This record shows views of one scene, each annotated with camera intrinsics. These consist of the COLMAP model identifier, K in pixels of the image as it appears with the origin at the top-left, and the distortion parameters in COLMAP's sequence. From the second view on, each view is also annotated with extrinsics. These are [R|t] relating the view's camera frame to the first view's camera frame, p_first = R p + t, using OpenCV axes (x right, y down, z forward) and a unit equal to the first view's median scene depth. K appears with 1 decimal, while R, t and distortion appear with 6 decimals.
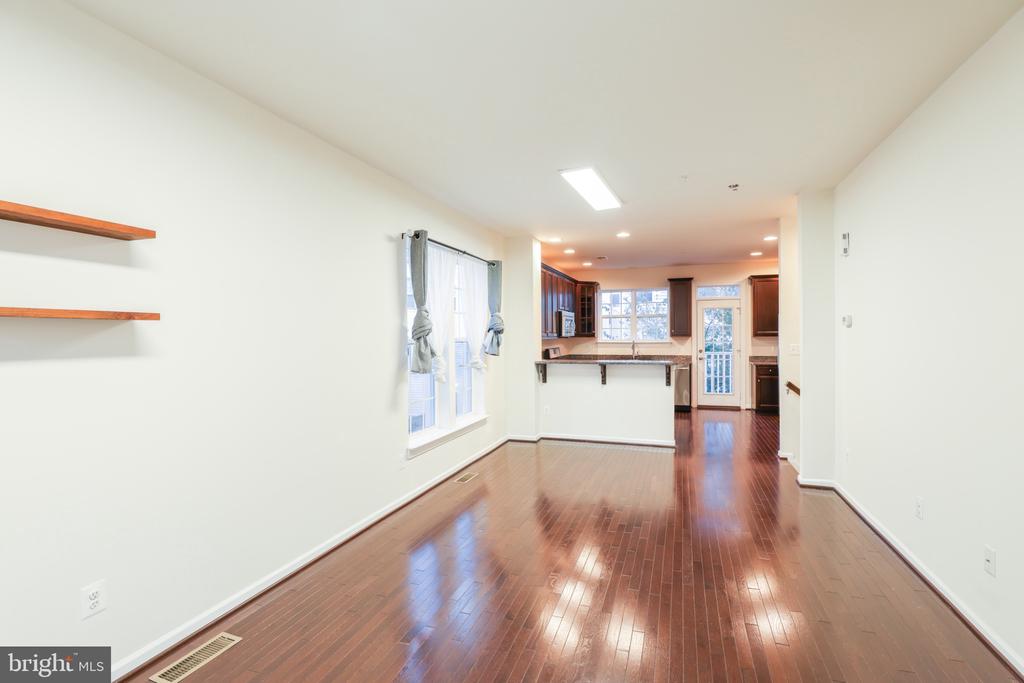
lens RADIAL K [[478.7, 0, 512.0], [0, 478.7, 341.5], [0, 0, 1]] dist [-0.001597, -0.000063]
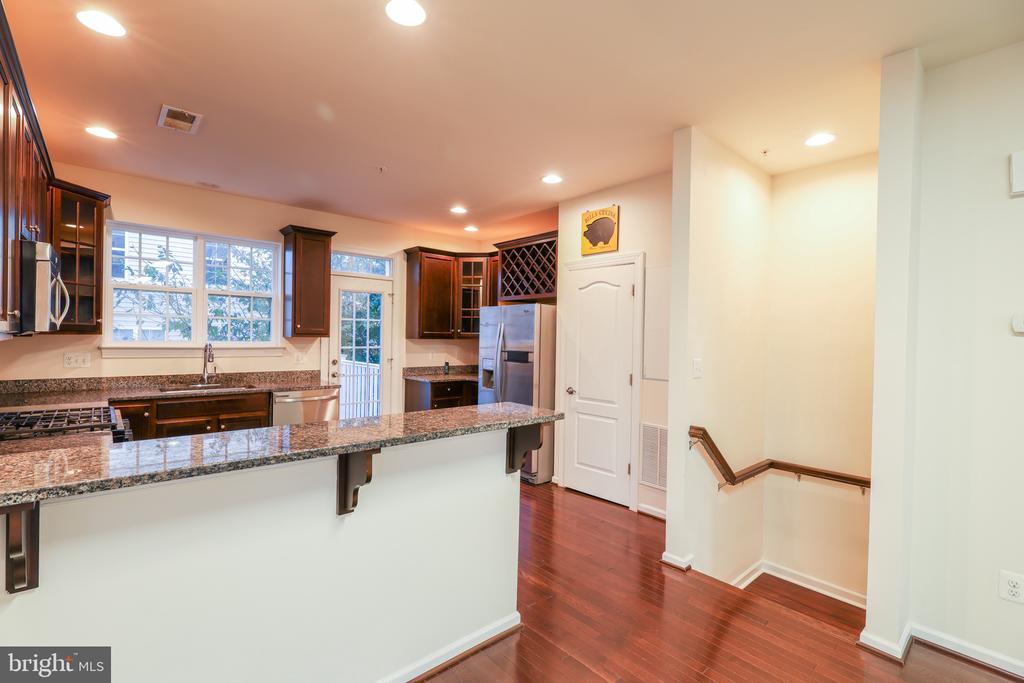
lens RADIAL K [[468.1, 0, 511.1], [0, 468.1, 341.3], [0, 0, 1]] dist [-0.000667, 0.000316]
pose [[0.493928, 0.007010, 0.869475, 0.004363], [-0.011749, 0.999930, -0.001387, -0.007236], [-0.869423, -0.009531, 0.493976, 0.548978]]
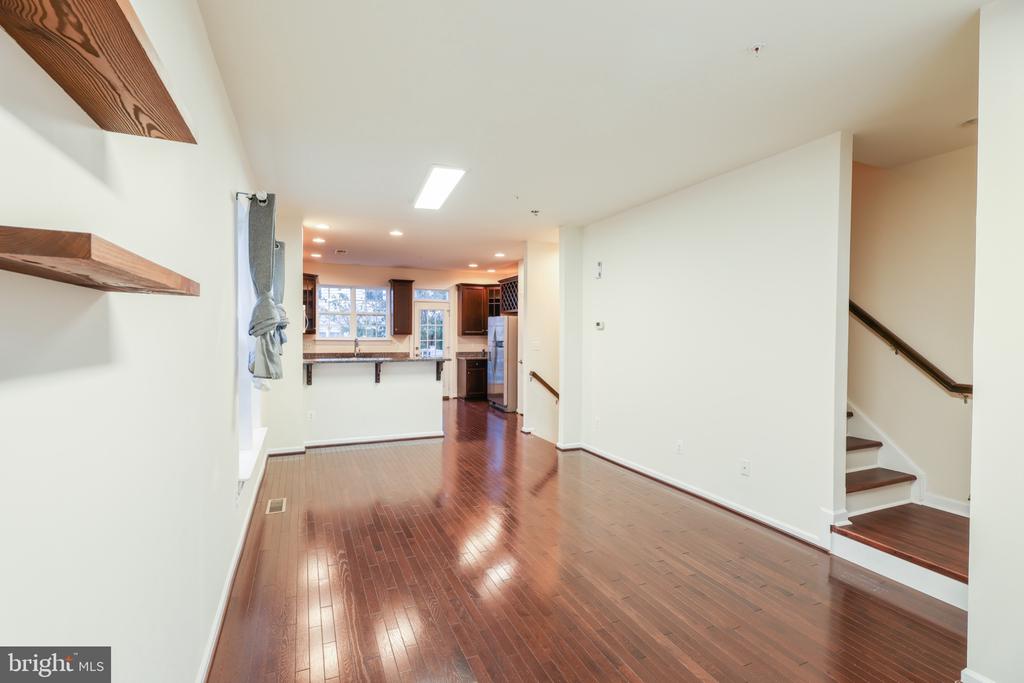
lens RADIAL K [[468.1, 0, 511.1], [0, 468.1, 341.3], [0, 0, 1]] dist [-0.000667, 0.000316]
pose [[0.730517, 0.001709, 0.682893, -0.182563], [-0.004515, 0.999987, 0.002327, 0.000773], [-0.682880, -0.004783, 0.730515, 0.079348]]
